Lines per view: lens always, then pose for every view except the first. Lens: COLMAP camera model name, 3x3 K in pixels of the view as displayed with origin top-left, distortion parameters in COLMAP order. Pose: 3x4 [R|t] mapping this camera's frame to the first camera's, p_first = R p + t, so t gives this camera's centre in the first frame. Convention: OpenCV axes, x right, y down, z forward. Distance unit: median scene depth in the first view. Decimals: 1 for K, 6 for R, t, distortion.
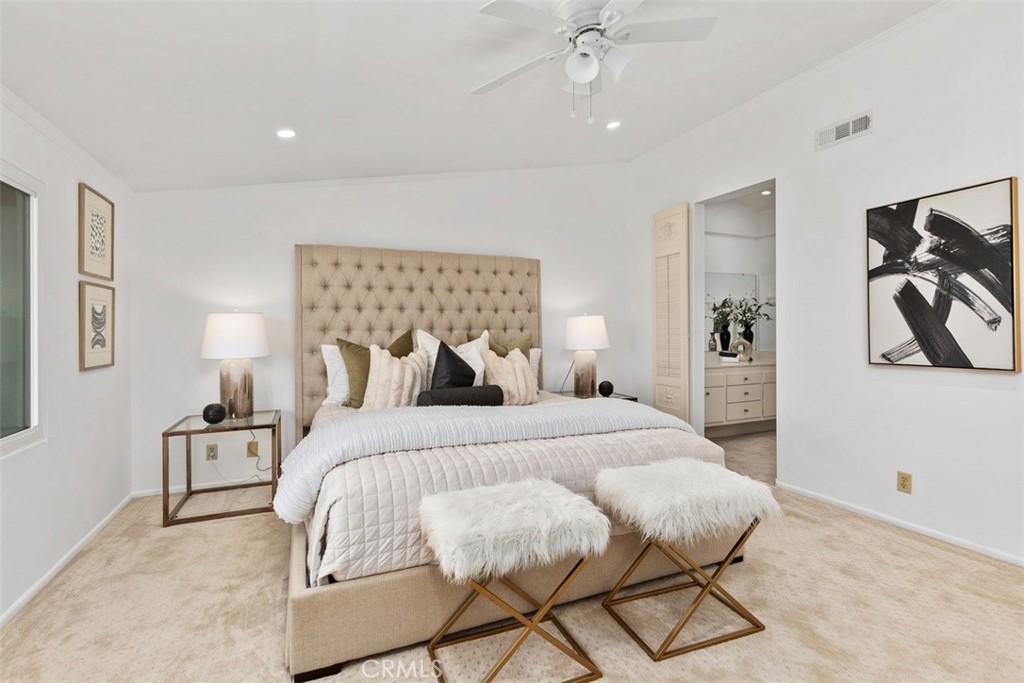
lens RADIAL K [[461.2, 0, 514.3], [0, 461.2, 331.0], [0, 0, 1]] dist [-0.002240, -0.001266]
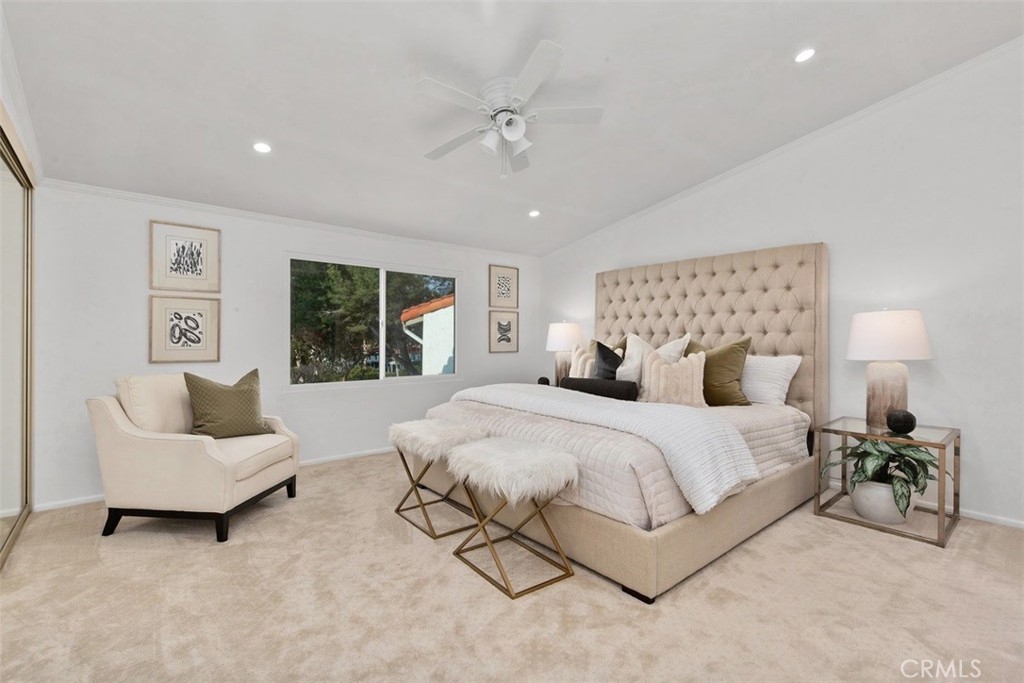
lens RADIAL K [[461.0, 0, 503.4], [0, 461.0, 339.4], [0, 0, 1]] dist [0.000645, -0.000196]
pose [[0.267049, 0.012815, -0.963598, 0.891374], [0.004128, 0.999887, 0.014442, -0.005898], [0.963674, -0.007834, 0.266966, 0.370129]]
